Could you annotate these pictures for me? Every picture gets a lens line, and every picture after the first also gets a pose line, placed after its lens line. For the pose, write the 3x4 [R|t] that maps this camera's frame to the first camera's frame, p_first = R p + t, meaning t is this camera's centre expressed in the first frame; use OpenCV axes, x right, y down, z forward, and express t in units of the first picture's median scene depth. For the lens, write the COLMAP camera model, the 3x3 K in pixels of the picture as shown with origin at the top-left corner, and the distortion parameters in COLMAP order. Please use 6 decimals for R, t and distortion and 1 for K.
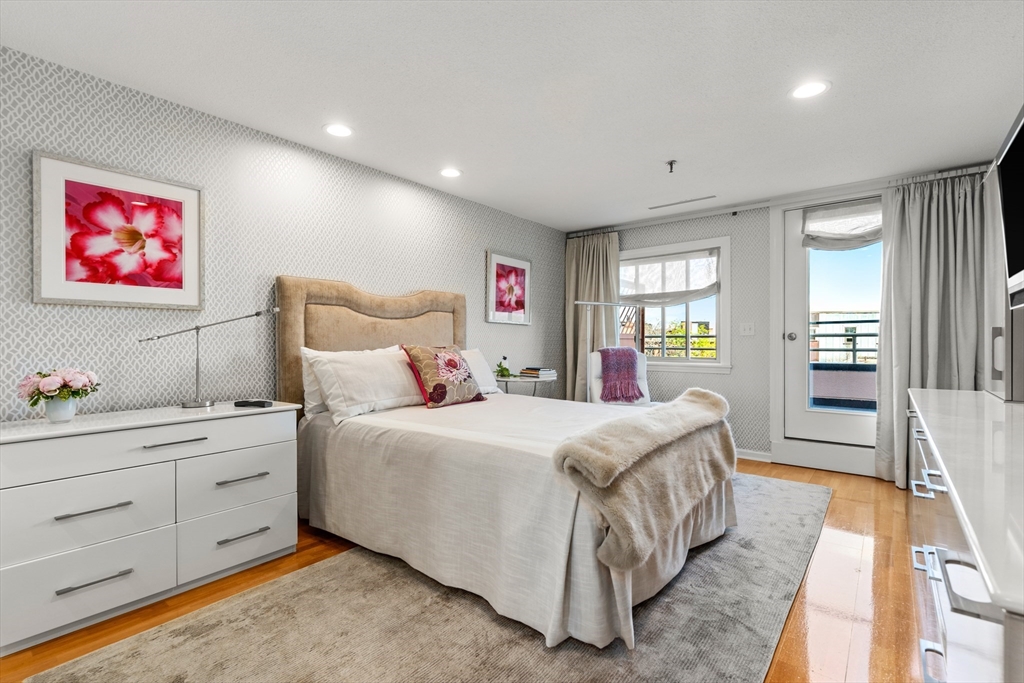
lens RADIAL K [[480.1, 0, 508.9], [0, 480.1, 340.3], [0, 0, 1]] dist [-0.006041, -0.000457]
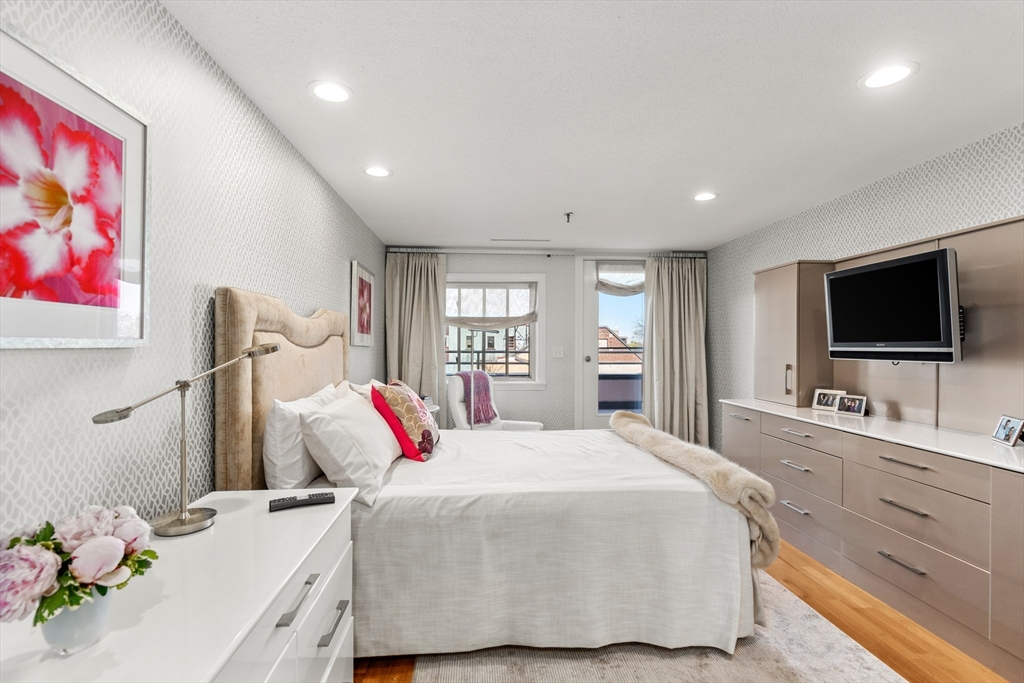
lens RADIAL K [[480.1, 0, 508.9], [0, 480.1, 340.3], [0, 0, 1]] dist [-0.006041, -0.000457]
pose [[0.730242, 0.012518, 0.683074, -0.729812], [-0.008233, 0.999921, -0.009522, -0.071524], [-0.683139, 0.001330, 0.730287, 0.336133]]
